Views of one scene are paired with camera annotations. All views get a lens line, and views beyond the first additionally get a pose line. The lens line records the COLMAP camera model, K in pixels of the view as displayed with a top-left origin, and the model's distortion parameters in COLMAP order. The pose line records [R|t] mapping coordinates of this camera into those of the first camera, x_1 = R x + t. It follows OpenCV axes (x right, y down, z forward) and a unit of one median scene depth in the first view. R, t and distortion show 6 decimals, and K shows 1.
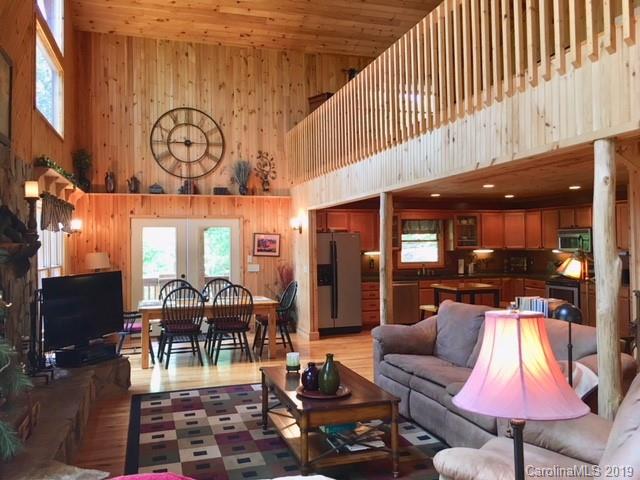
lens RADIAL K [[543.5, 0, 315.2], [0, 543.5, 233.5], [0, 0, 1]] dist [0.083192, -0.108603]
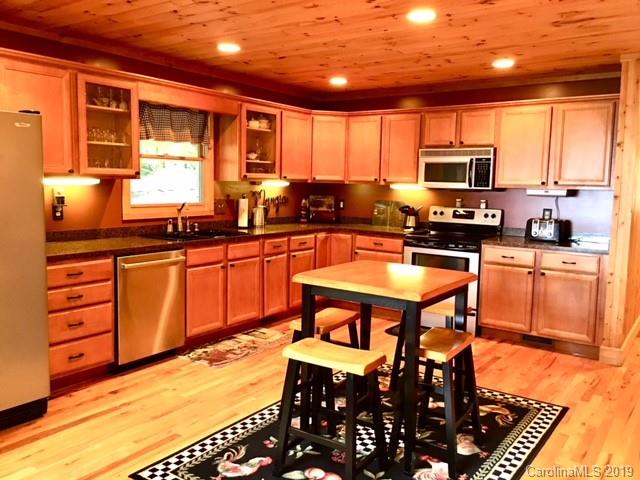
lens RADIAL K [[543.5, 0, 317.2], [0, 543.5, 233.9], [0, 0, 1]] dist [0.083192, -0.108603]
pose [[0.789094, -0.031249, 0.613478, 0.009739], [-0.043575, 0.993342, 0.106647, 0.026381], [-0.612725, -0.110887, 0.782478, 0.652929]]
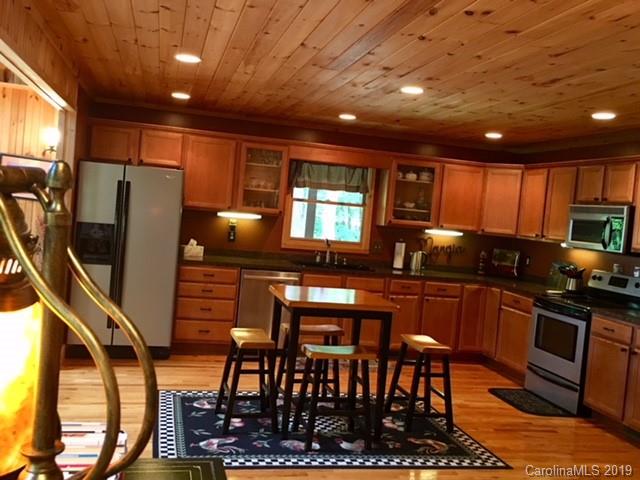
lens RADIAL K [[637.0, 0, 314.7], [0, 637.0, 234.0], [0, 0, 1]] dist [0.043686, 0.000000]
pose [[0.993266, 0.103434, -0.052199, 0.249343], [-0.100448, 0.993313, 0.056922, 0.011397], [0.057738, -0.051296, 0.997013, 0.402755]]
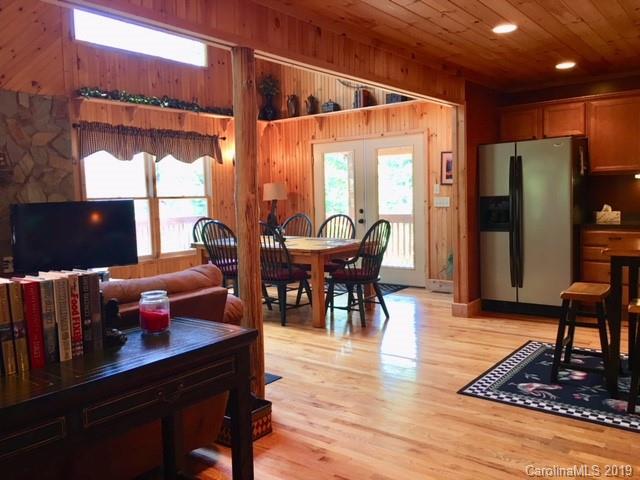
lens RADIAL K [[543.5, 0, 314.7], [0, 543.5, 238.1], [0, 0, 1]] dist [0.083192, -0.108603]
pose [[0.575980, 0.061975, -0.815111, 0.392471], [0.037001, 0.994124, 0.101732, 0.033459], [0.816626, -0.088755, 0.570302, 0.482999]]
